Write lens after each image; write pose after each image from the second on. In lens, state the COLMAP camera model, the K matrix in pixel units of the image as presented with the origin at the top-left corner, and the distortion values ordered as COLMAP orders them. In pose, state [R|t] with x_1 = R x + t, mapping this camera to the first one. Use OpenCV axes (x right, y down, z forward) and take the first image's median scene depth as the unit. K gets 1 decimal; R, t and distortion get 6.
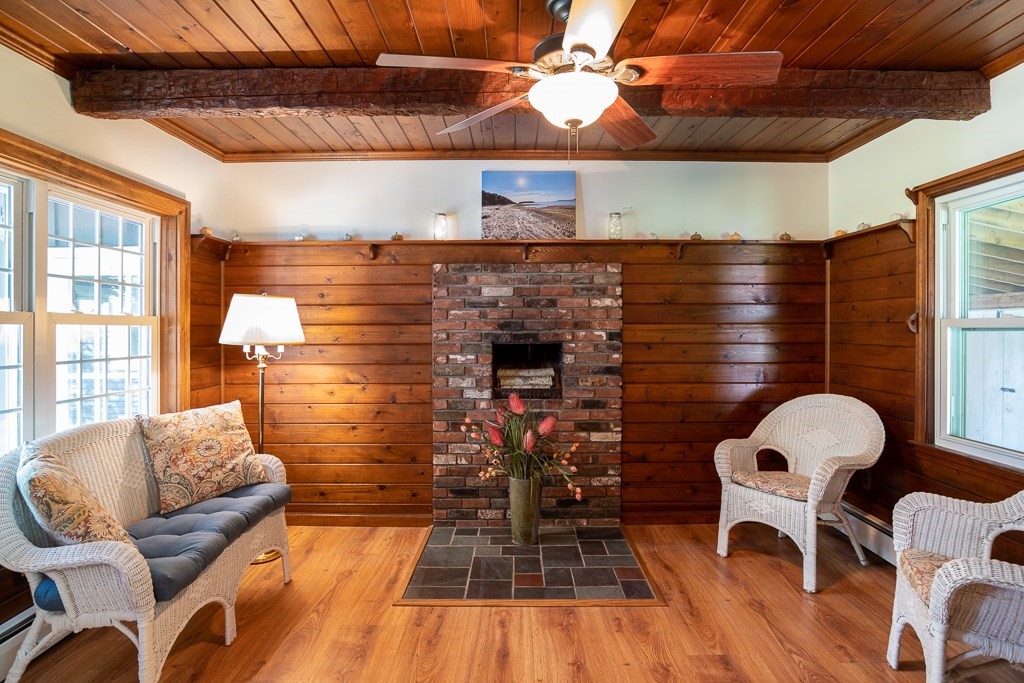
lens RADIAL K [[598.3, 0, 504.4], [0, 598.3, 327.6], [0, 0, 1]] dist [-0.018922, 0.001652]
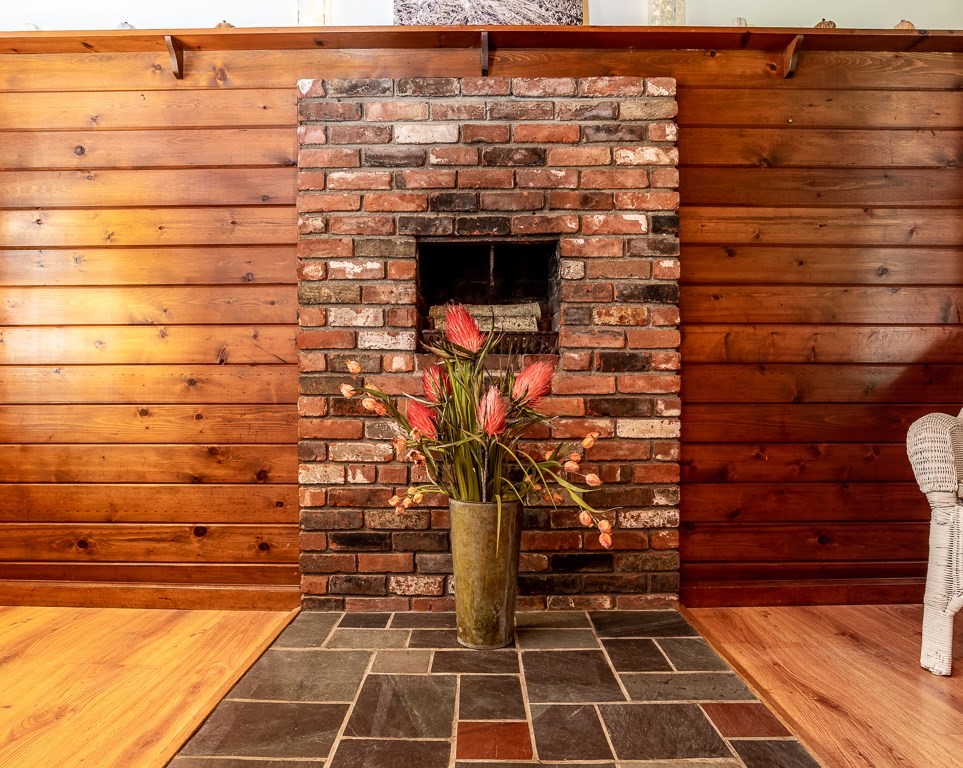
lens RADIAL K [[667.4, 0, 443.1], [0, 667.4, 400.5], [0, 0, 1]] dist [-0.036761, 0.008398]
pose [[0.999438, -0.007839, -0.032604, 0.018604], [0.007766, 0.999967, -0.002366, 0.161443], [0.032622, 0.002111, 0.999466, 0.451162]]
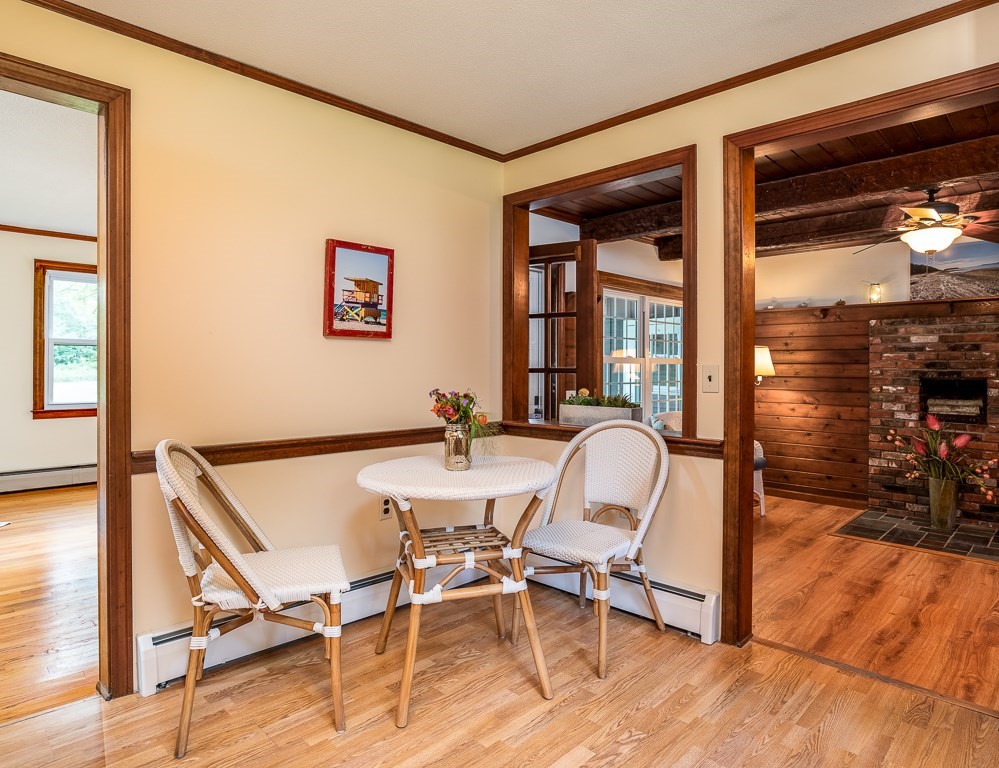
lens RADIAL K [[596.2, 0, 499.2], [0, 596.2, 357.8], [0, 0, 1]] dist [-0.052655, 0.011432]
pose [[0.723909, -0.002089, -0.689893, 0.193341], [-0.009895, 0.999861, -0.013409, 0.007477], [0.689825, 0.016533, 0.723787, -0.570351]]
